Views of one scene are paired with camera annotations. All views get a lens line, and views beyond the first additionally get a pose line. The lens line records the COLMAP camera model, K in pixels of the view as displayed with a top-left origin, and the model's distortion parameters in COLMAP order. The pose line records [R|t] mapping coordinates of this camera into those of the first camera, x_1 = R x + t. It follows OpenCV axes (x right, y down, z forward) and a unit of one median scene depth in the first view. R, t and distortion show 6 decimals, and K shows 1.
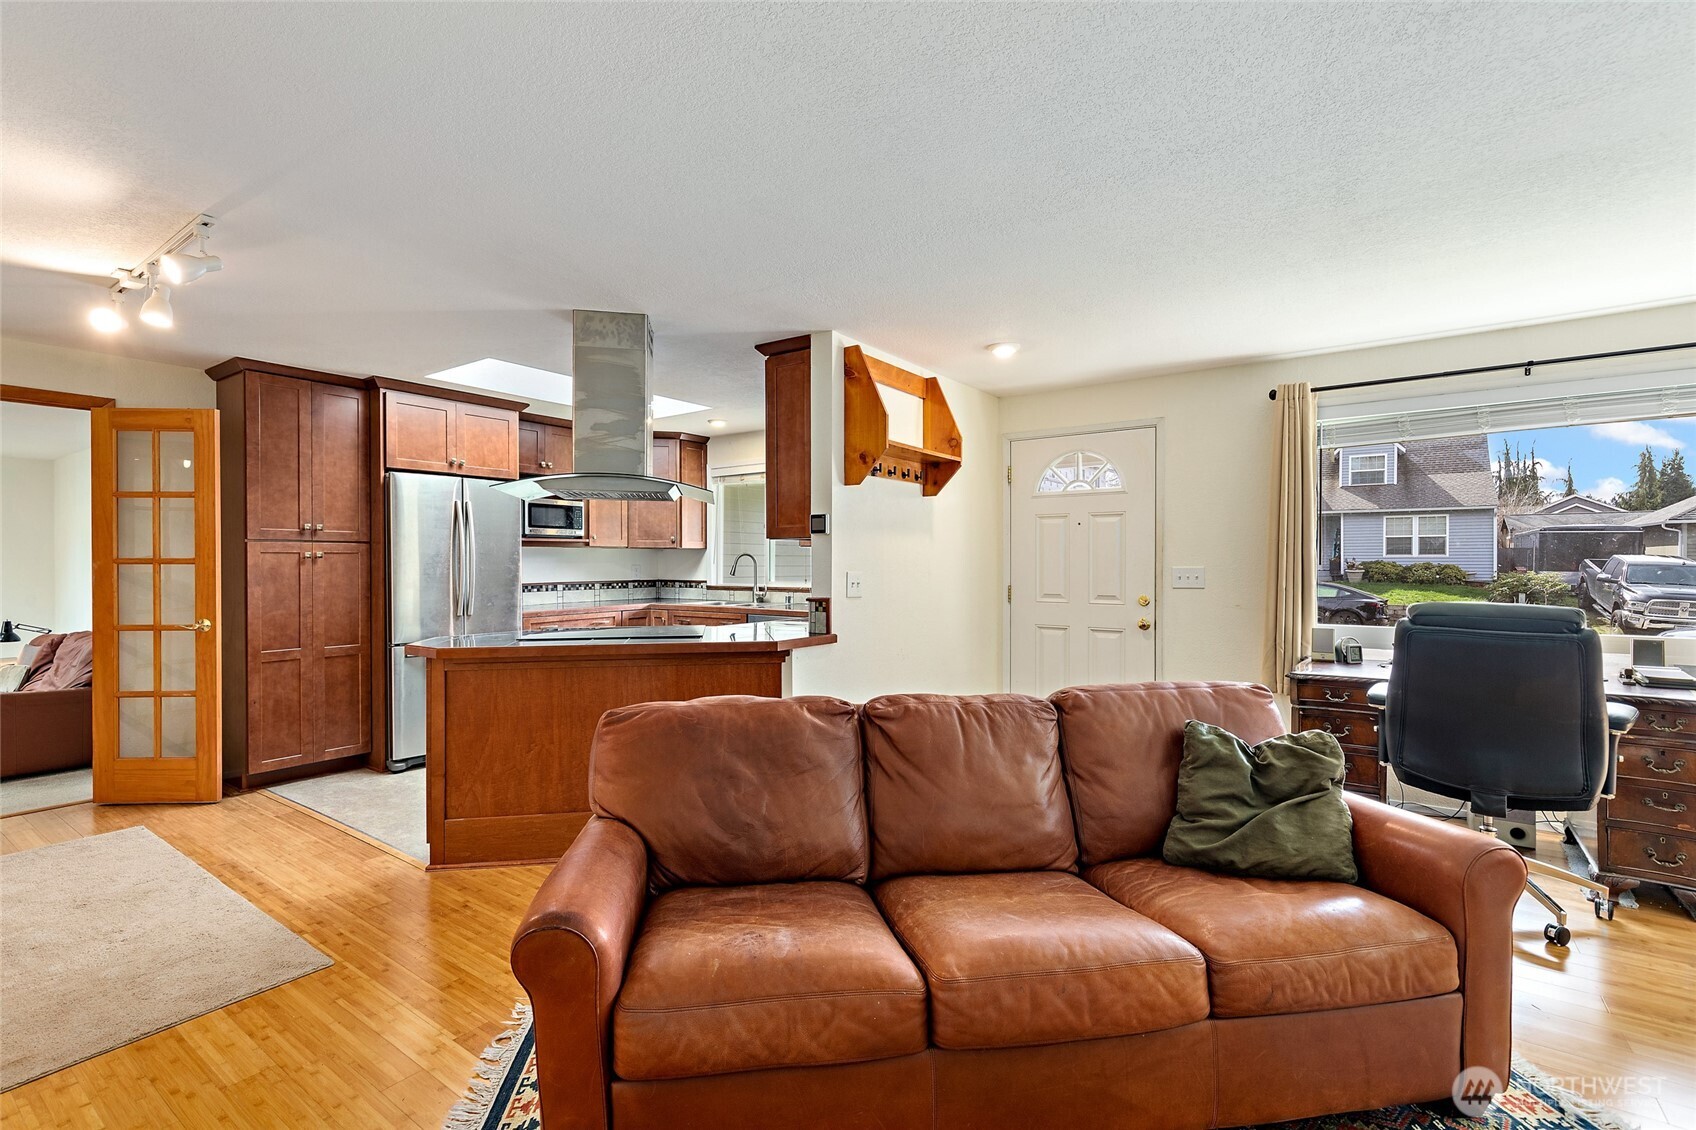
lens RADIAL K [[768.8, 0, 850.7], [0, 768.8, 570.4], [0, 0, 1]] dist [0.011355, -0.002825]
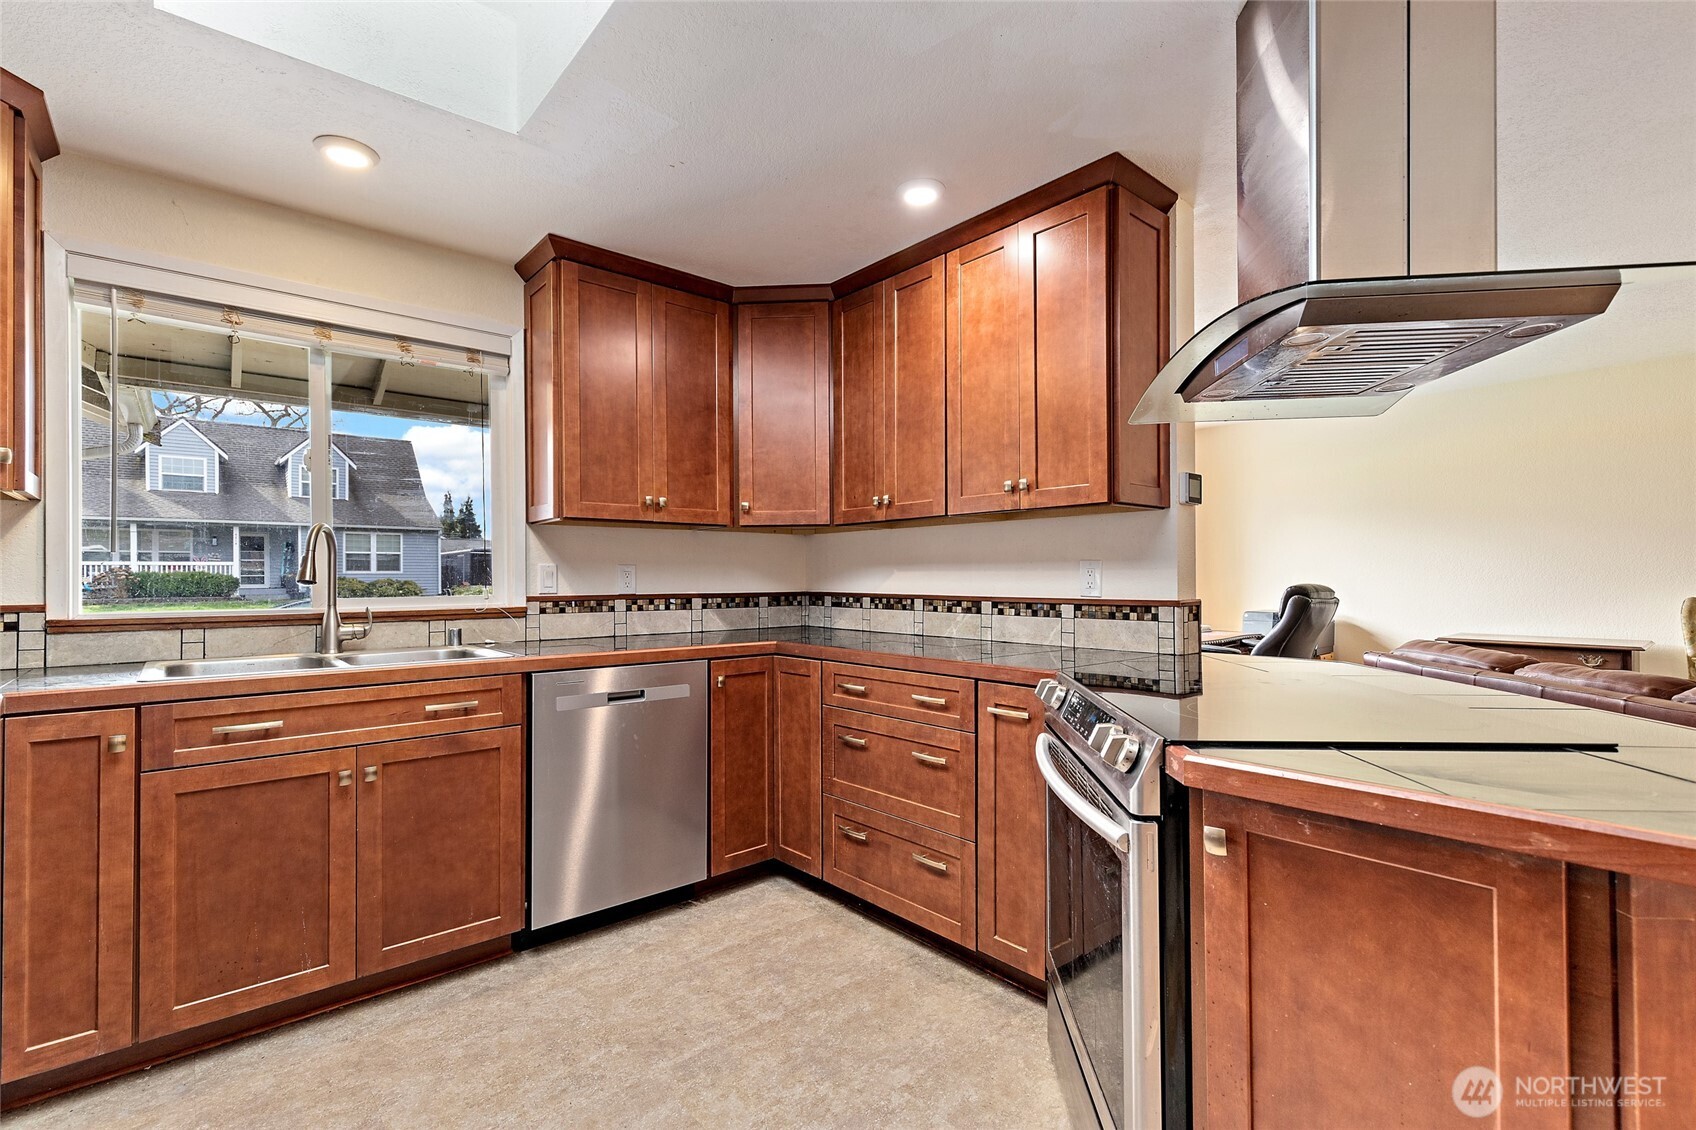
lens RADIAL K [[768.8, 0, 852.9], [0, 768.8, 575.3], [0, 0, 1]] dist [0.011355, -0.002825]
pose [[0.244210, 0.003904, 0.969715, -0.644487], [0.014857, 0.999859, -0.007766, 0.013205], [-0.969609, 0.016303, 0.244118, 0.958982]]
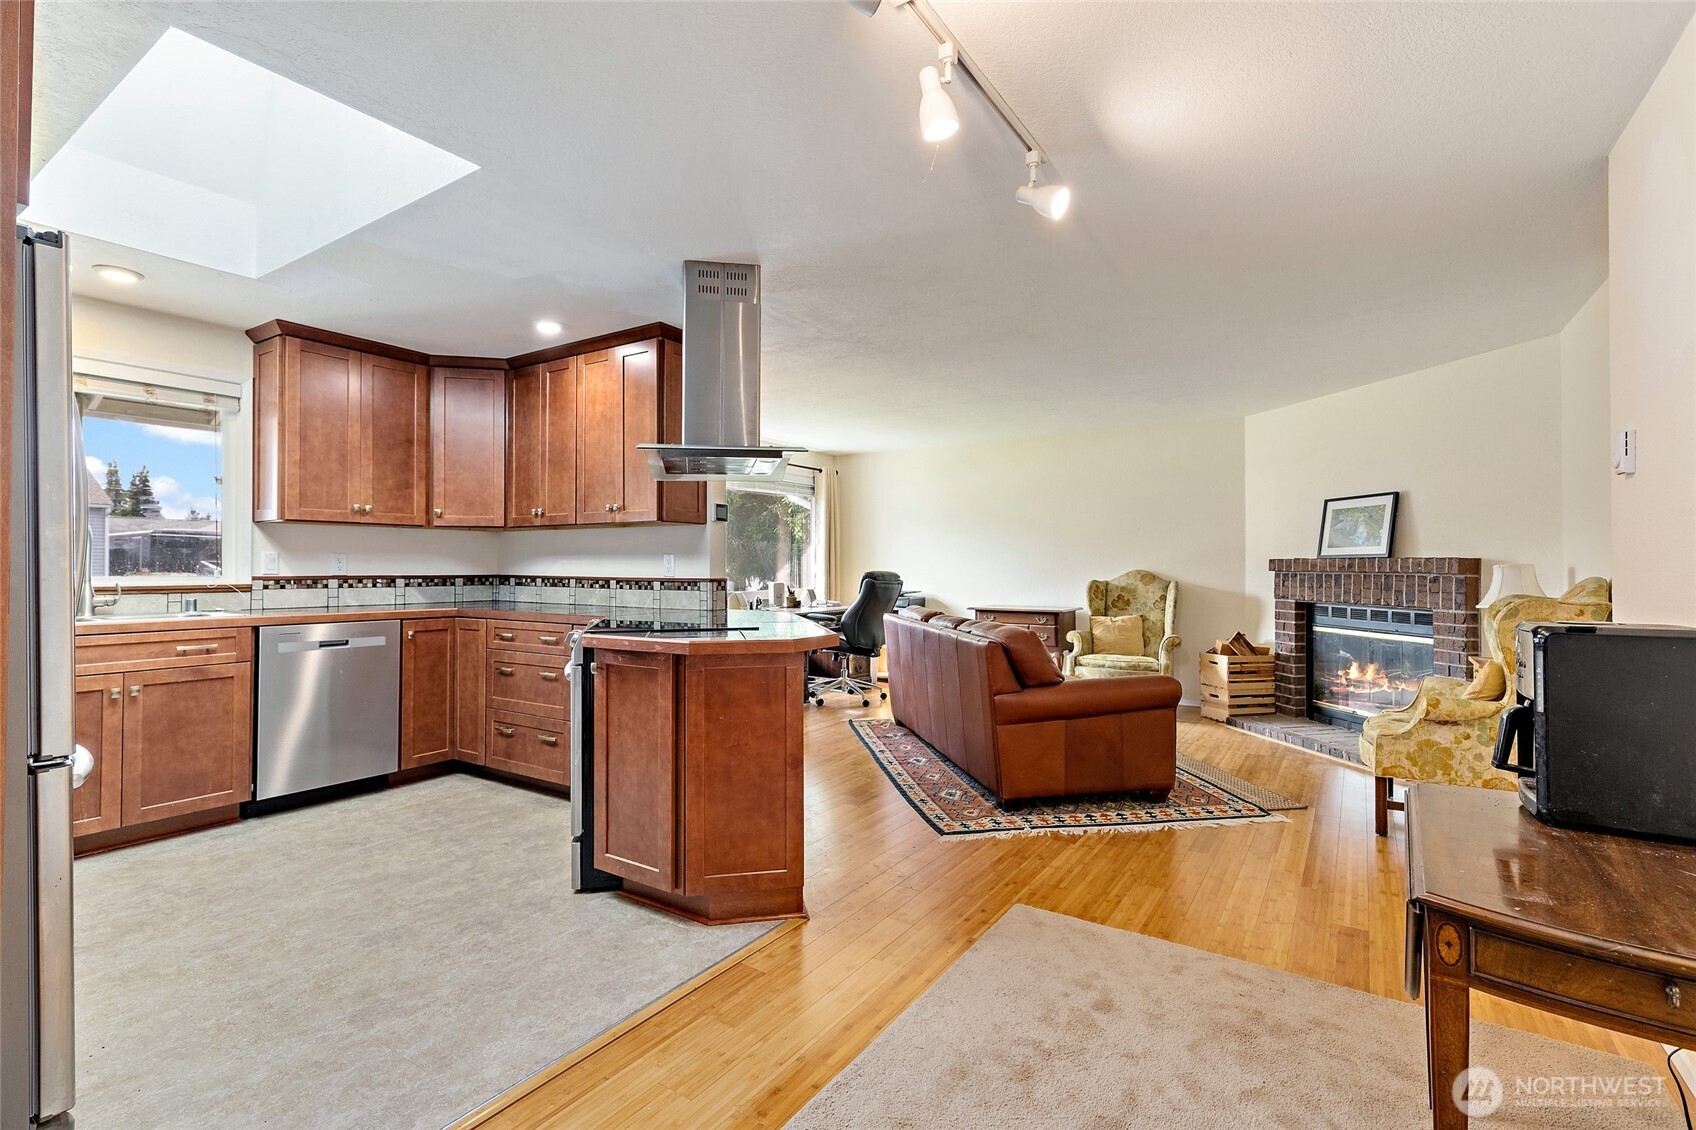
lens RADIAL K [[768.8, 0, 853.7], [0, 768.8, 557.9], [0, 0, 1]] dist [0.011355, -0.002825]
pose [[-0.036430, 0.013820, 0.999241, -1.000011], [0.009266, 0.999866, -0.013491, 0.019633], [-0.999293, 0.008768, -0.036553, 0.723369]]
